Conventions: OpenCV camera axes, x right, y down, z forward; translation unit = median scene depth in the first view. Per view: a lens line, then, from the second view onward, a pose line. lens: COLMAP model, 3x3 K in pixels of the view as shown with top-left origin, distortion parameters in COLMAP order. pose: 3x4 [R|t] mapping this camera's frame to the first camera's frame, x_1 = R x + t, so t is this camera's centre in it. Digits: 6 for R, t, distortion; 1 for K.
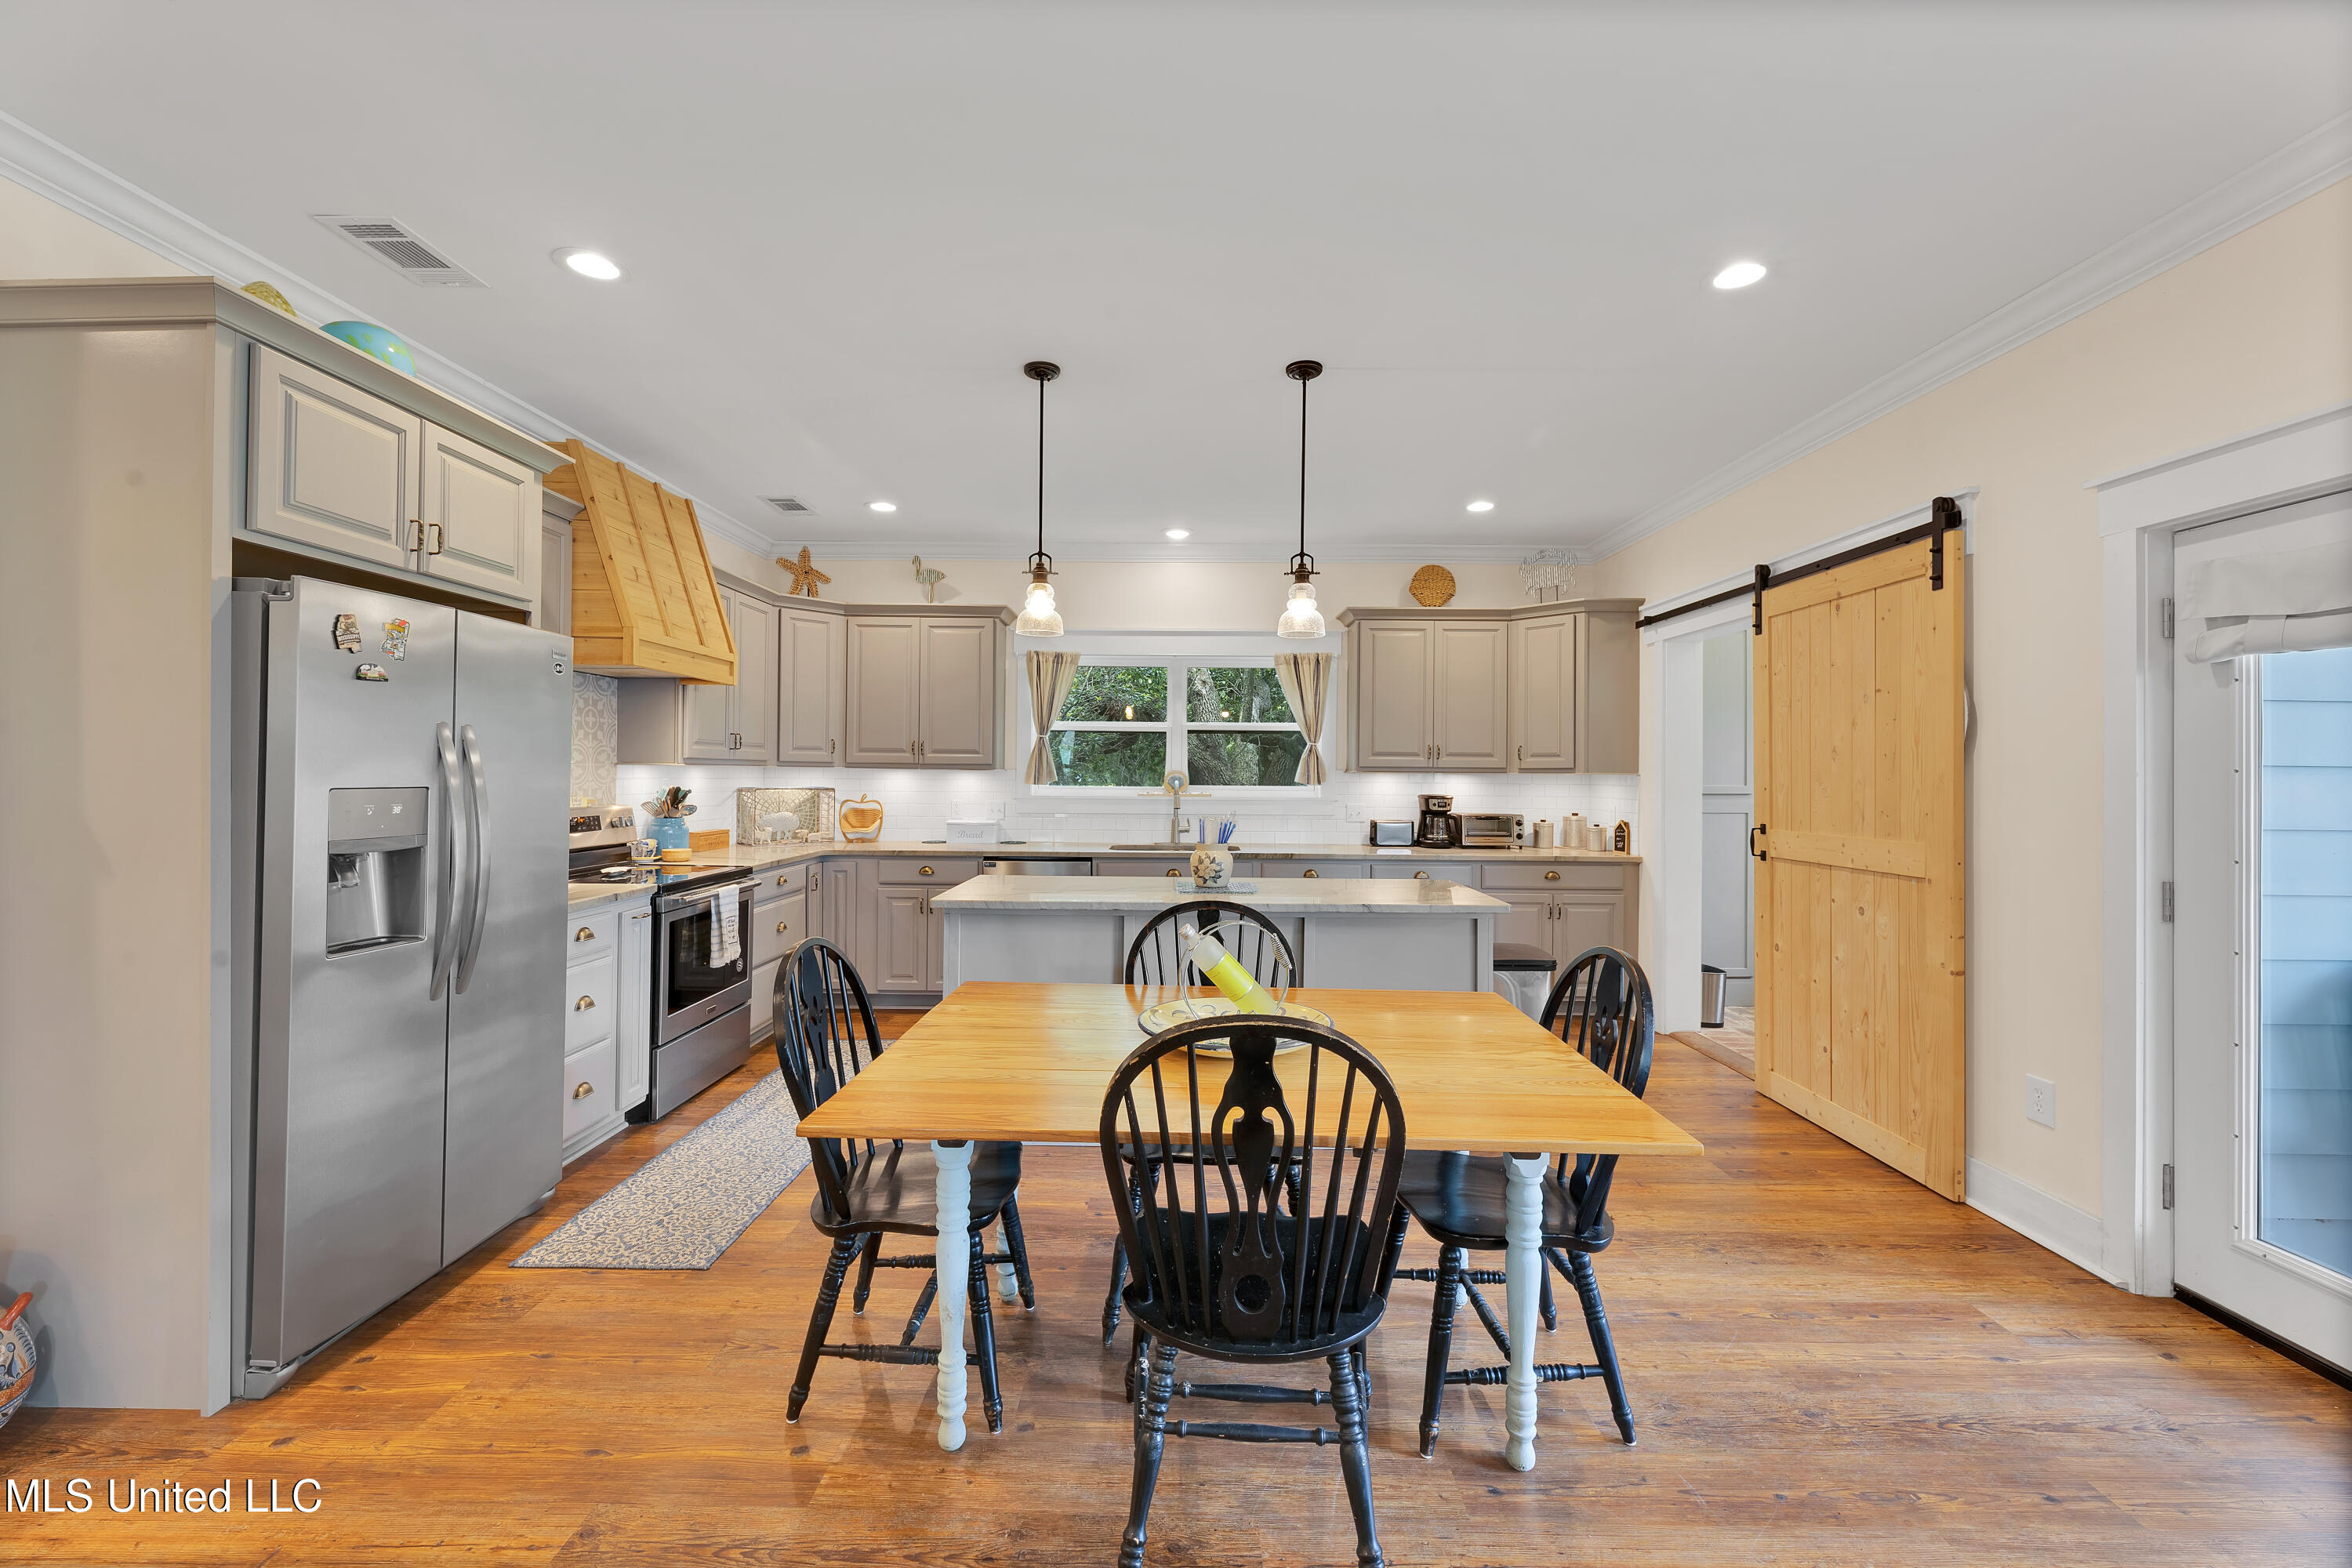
lens RADIAL K [[966.3, 0, 1176.0], [0, 966.3, 784.0], [0, 0, 1]] dist [-0.000583, -0.000013]
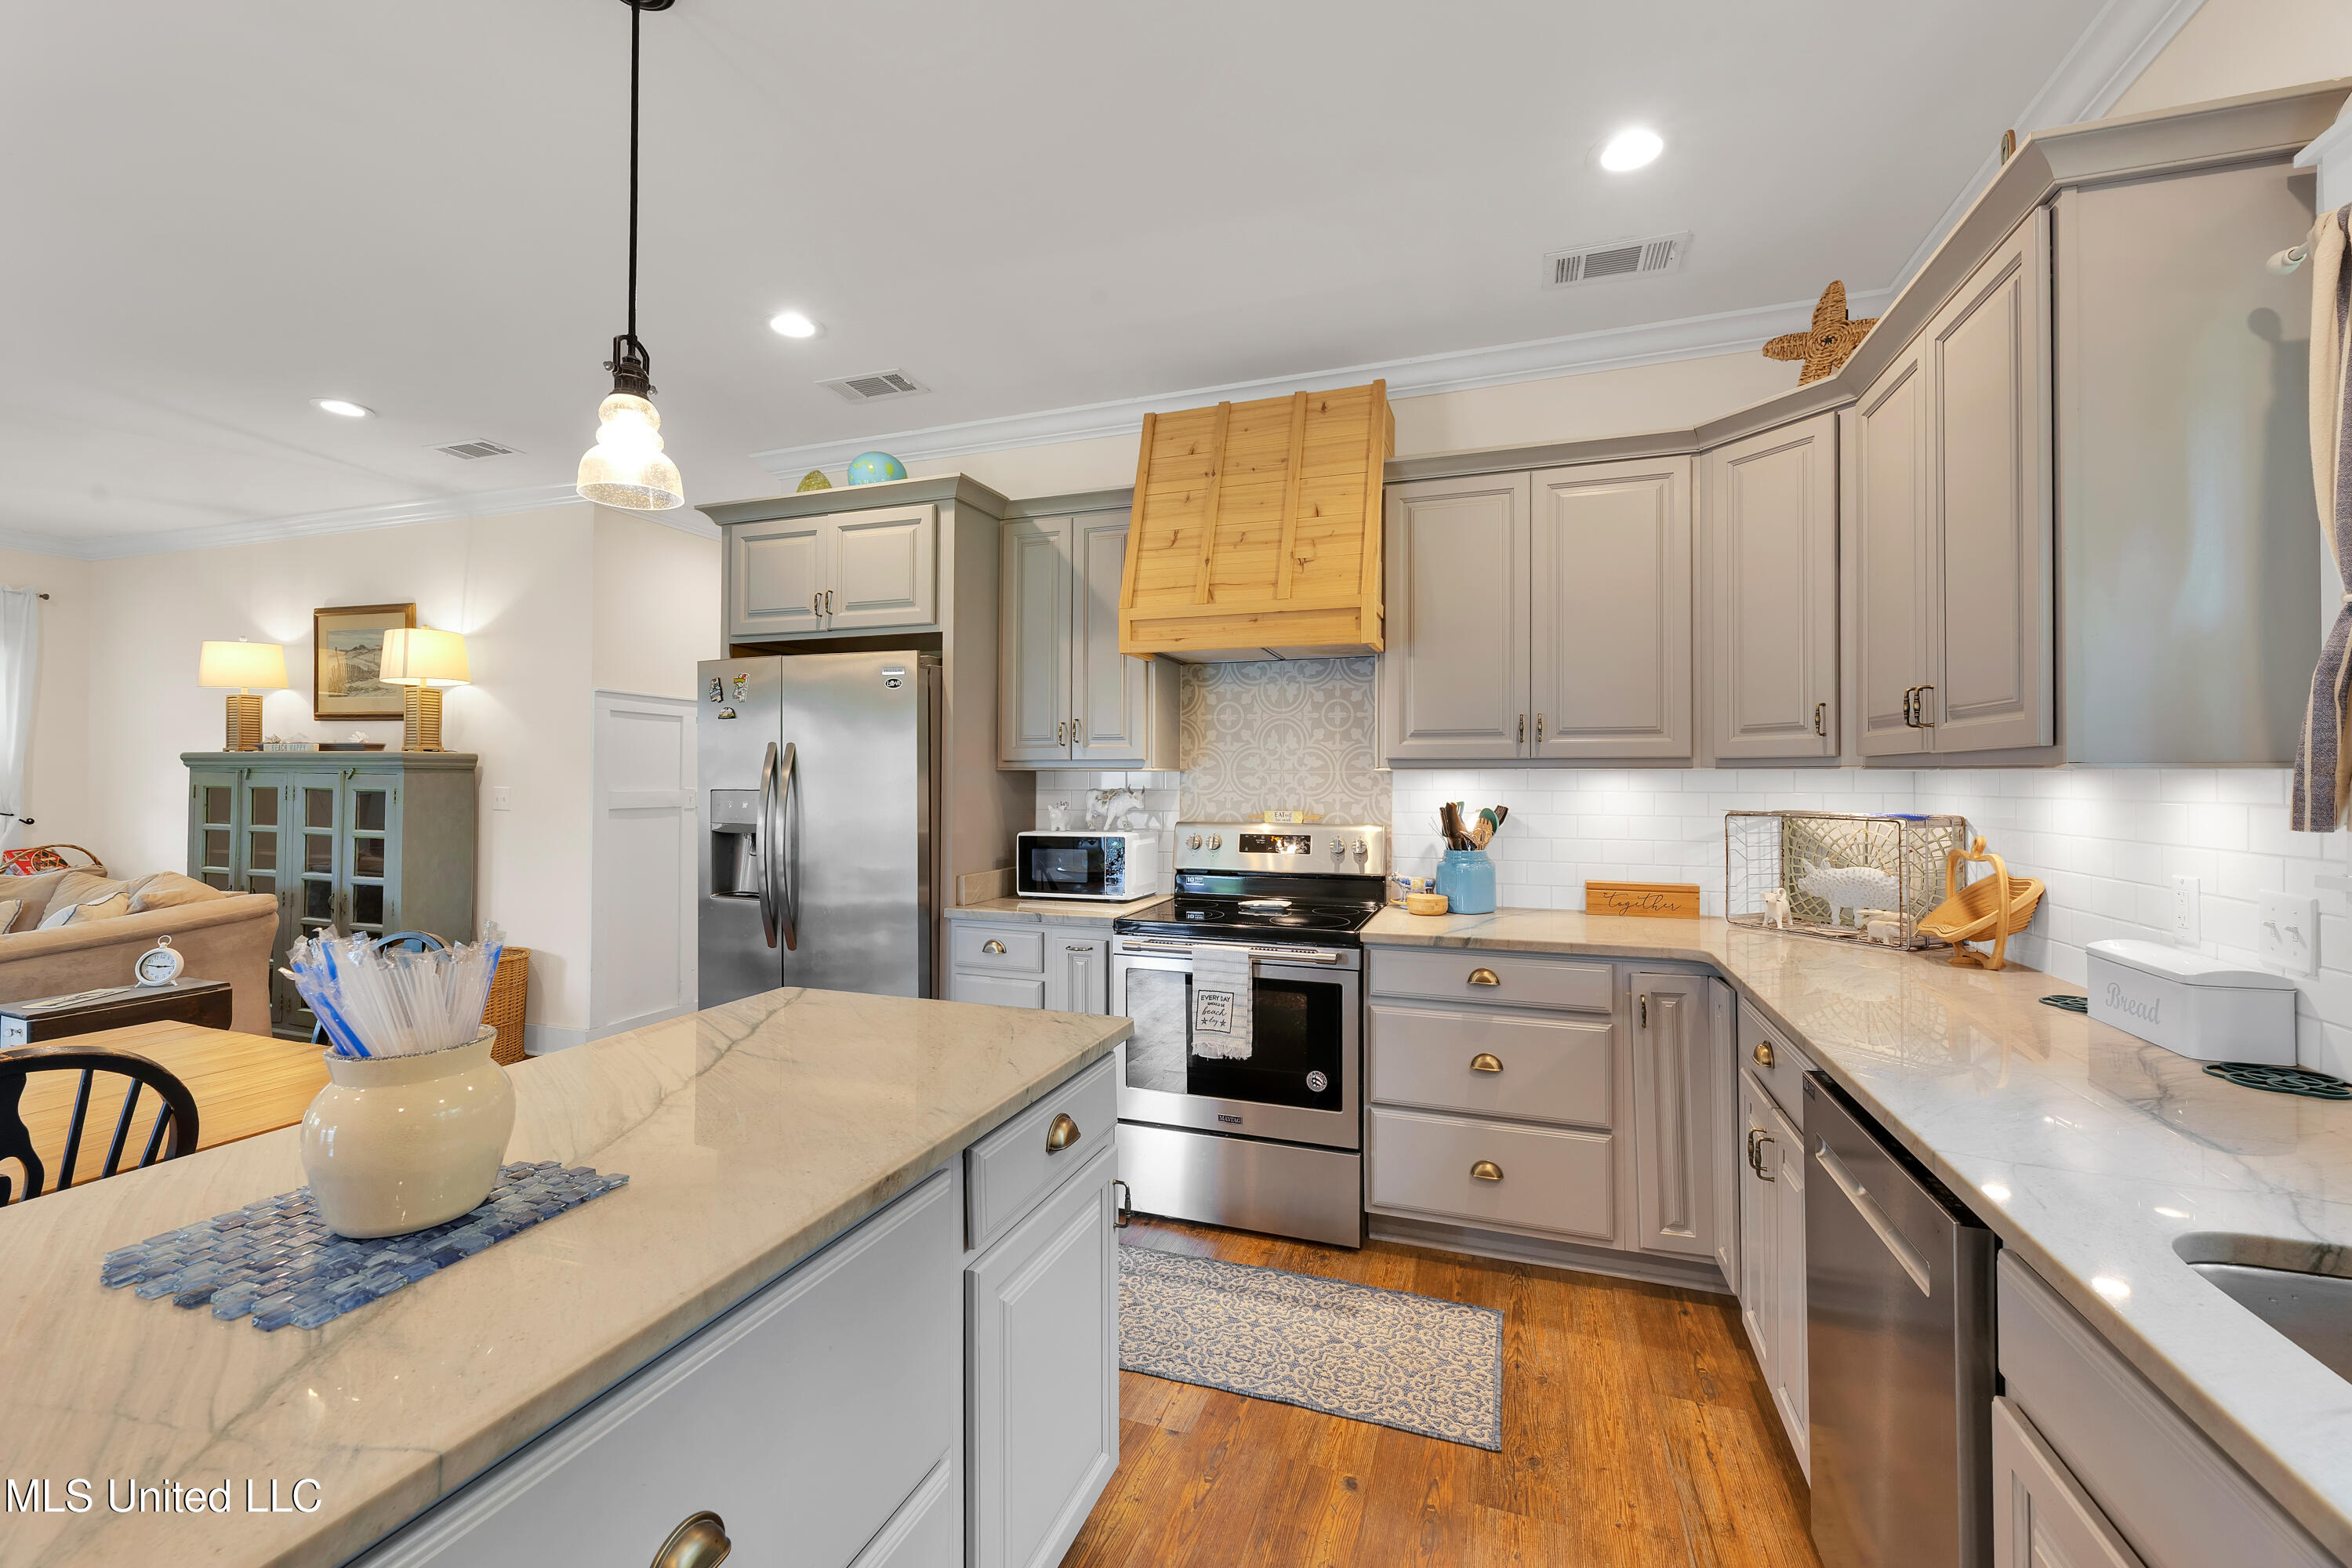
lens RADIAL K [[966.3, 0, 1176.0], [0, 966.3, 784.0], [0, 0, 1]] dist [-0.000583, -0.000013]
pose [[-0.329947, -0.004171, -0.943990, 0.203280], [-0.012174, 0.999926, -0.000163, -0.008840], [0.943921, 0.011439, -0.329973, 1.223536]]
